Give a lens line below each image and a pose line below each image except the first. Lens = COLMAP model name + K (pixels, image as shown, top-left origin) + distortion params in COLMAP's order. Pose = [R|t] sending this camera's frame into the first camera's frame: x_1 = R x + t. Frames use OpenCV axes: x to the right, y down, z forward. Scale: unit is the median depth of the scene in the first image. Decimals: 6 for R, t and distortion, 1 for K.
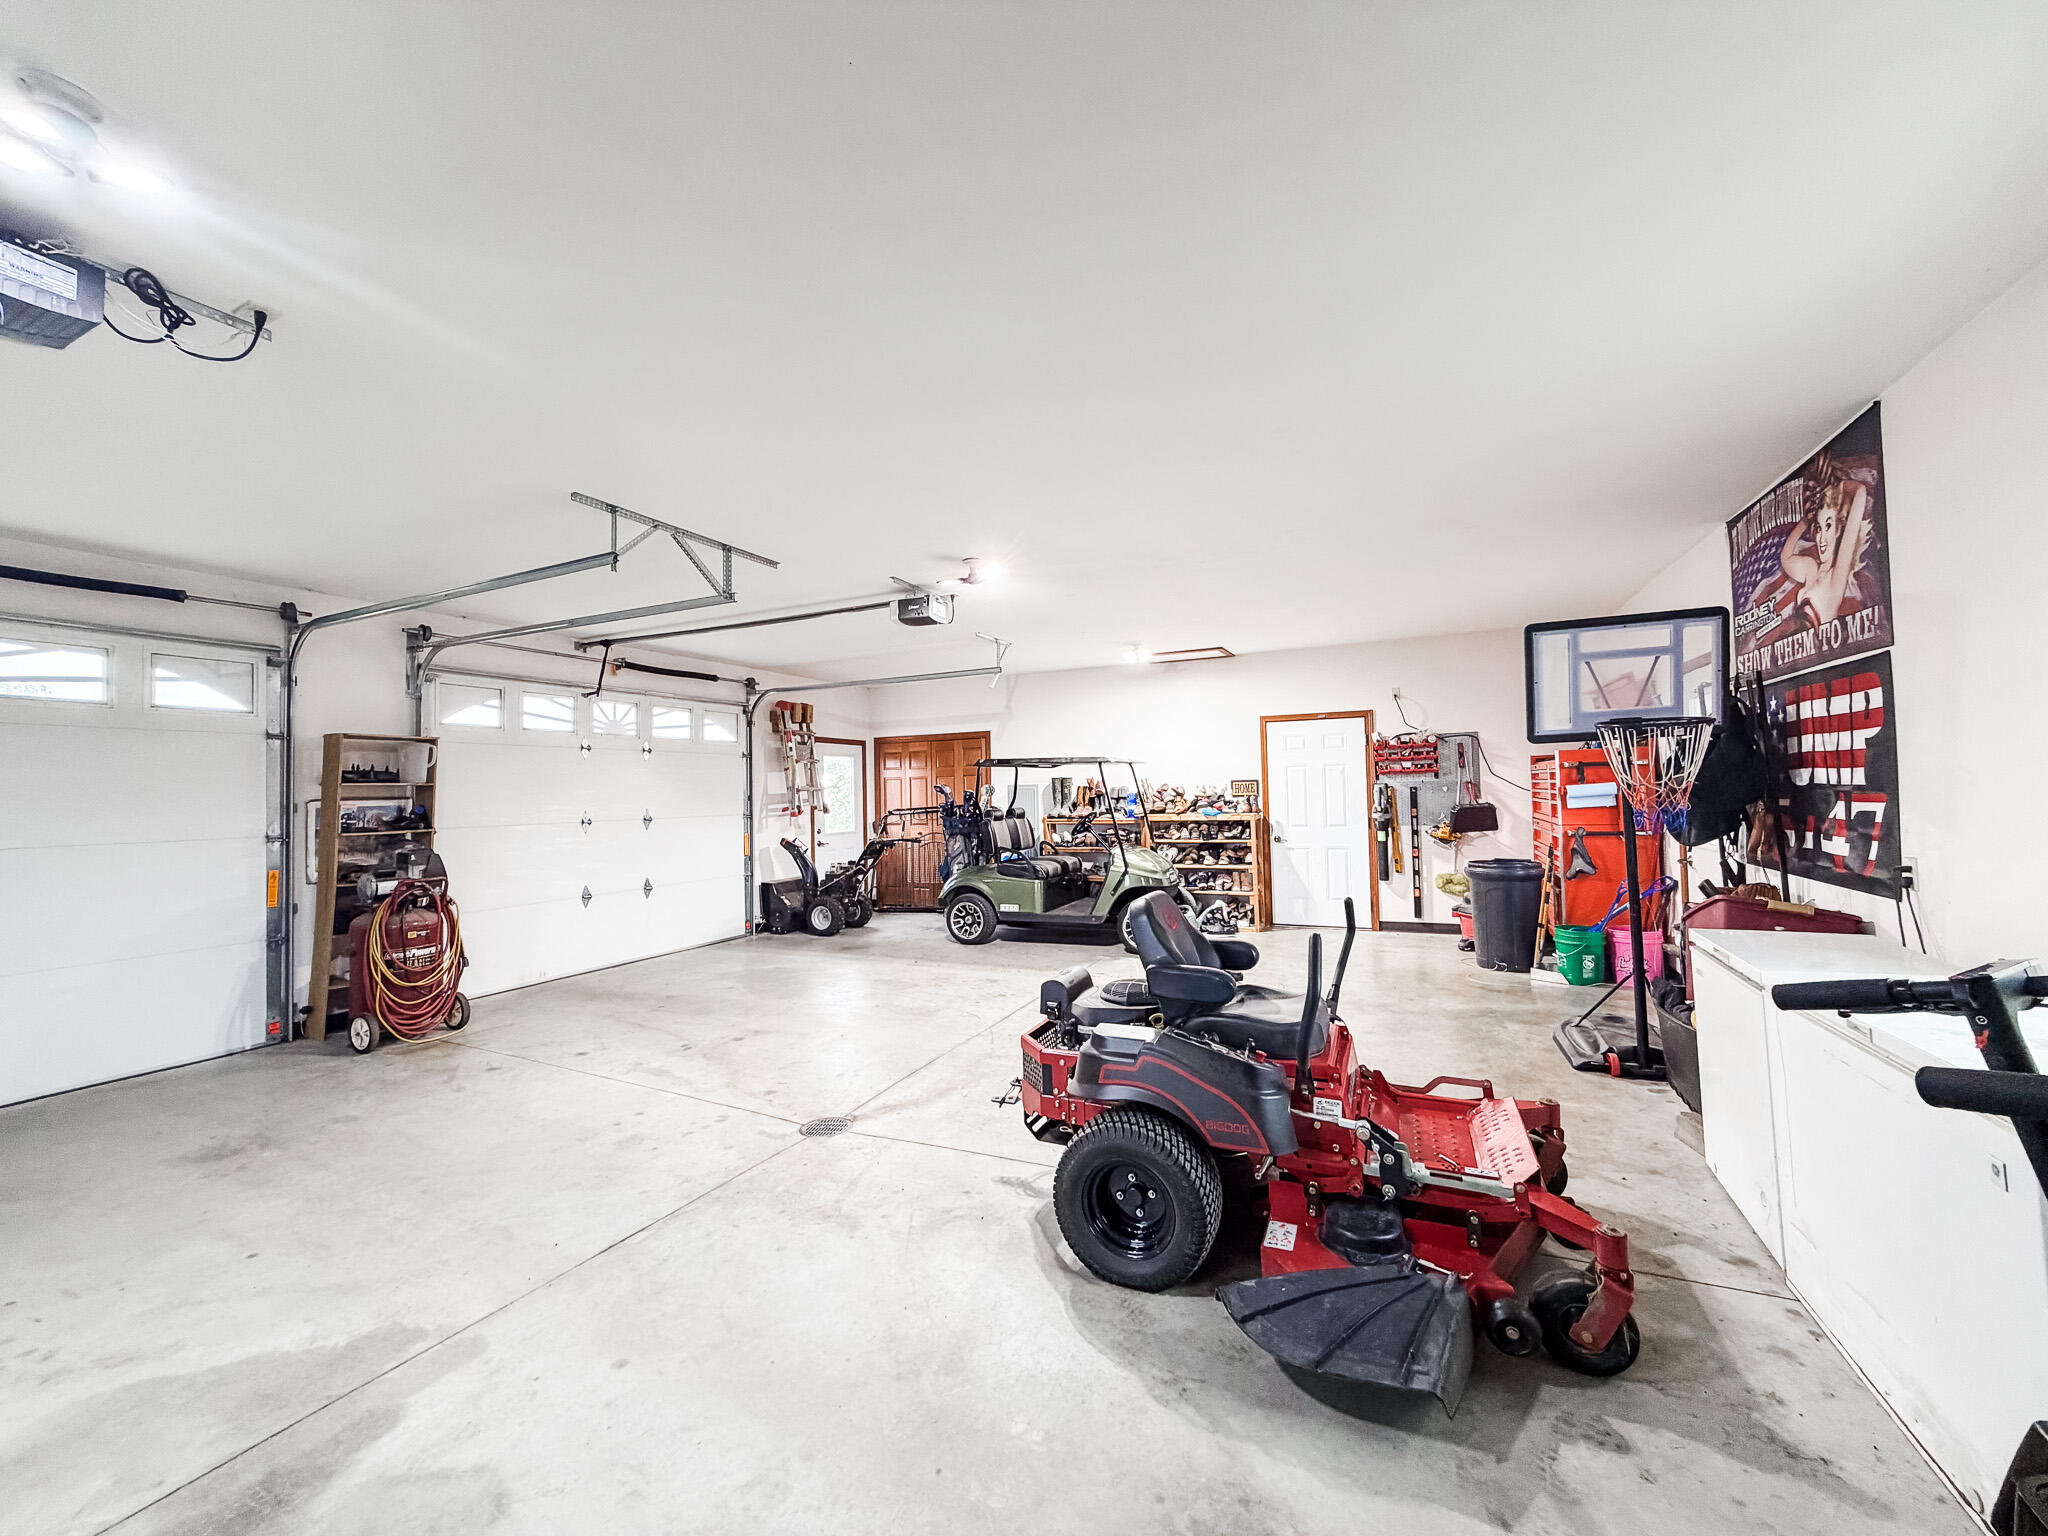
lens RADIAL K [[811.5, 0, 1019.8], [0, 811.5, 773.8], [0, 0, 1]] dist [-0.002010, 0.000365]
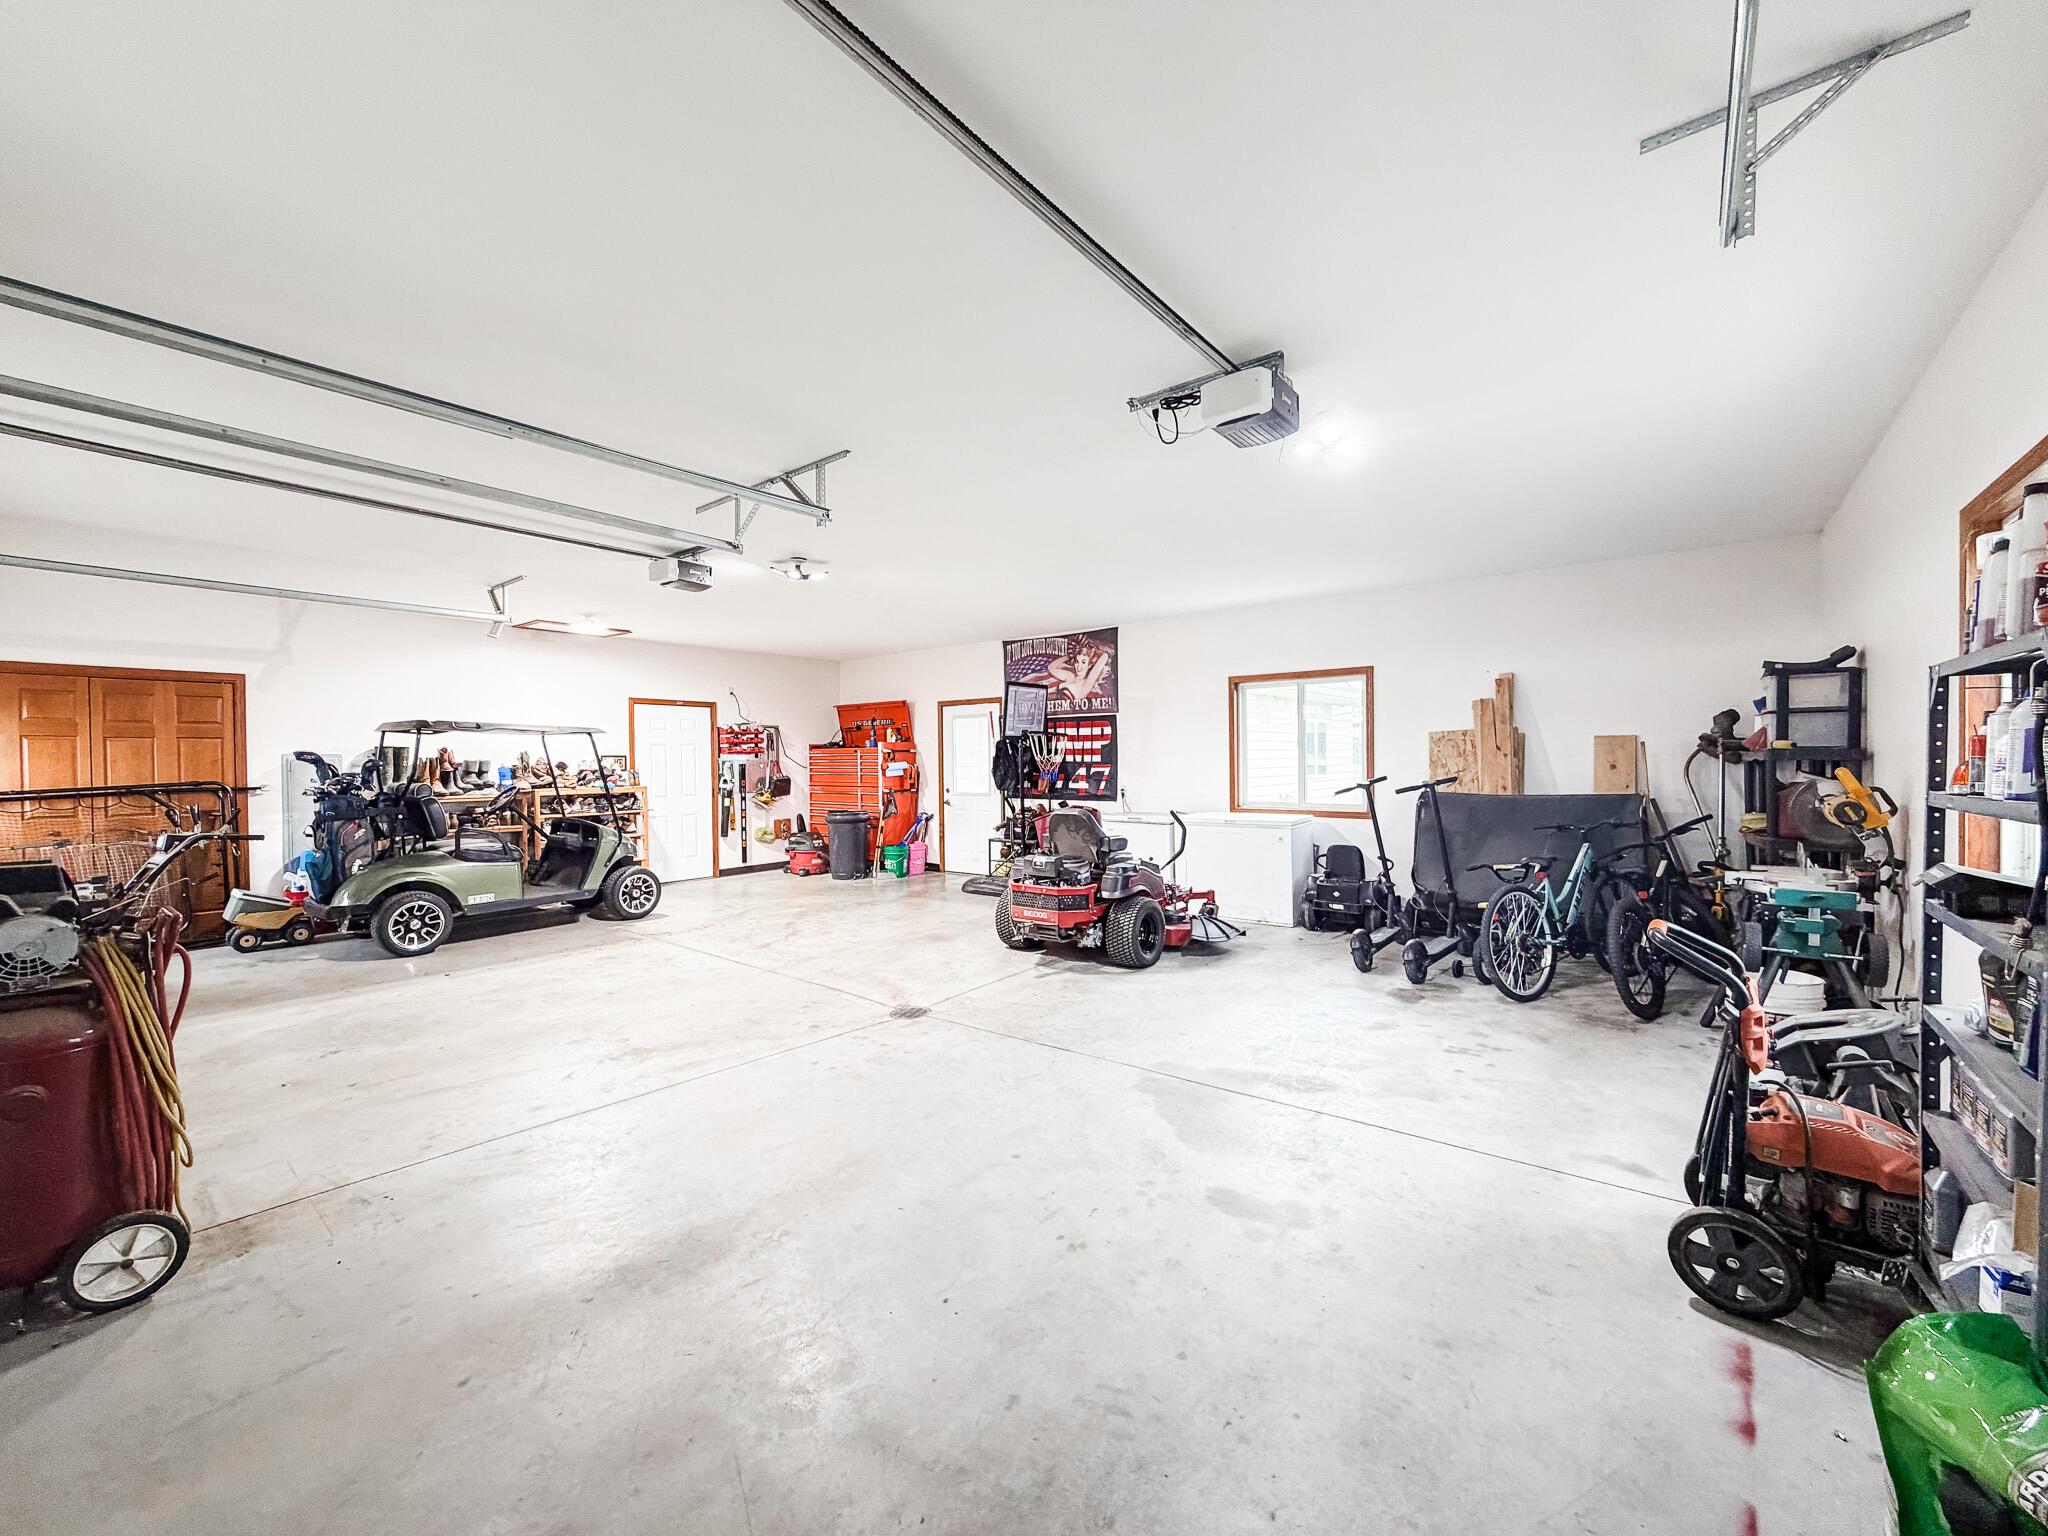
lens RADIAL K [[811.5, 0, 1019.8], [0, 811.5, 773.8], [0, 0, 1]] dist [-0.002010, 0.000365]
pose [[0.230443, 0.005710, 0.973069, -1.218143], [-0.016836, 0.999856, -0.001880, 0.046893], [-0.972940, -0.015950, 0.230506, 0.452240]]
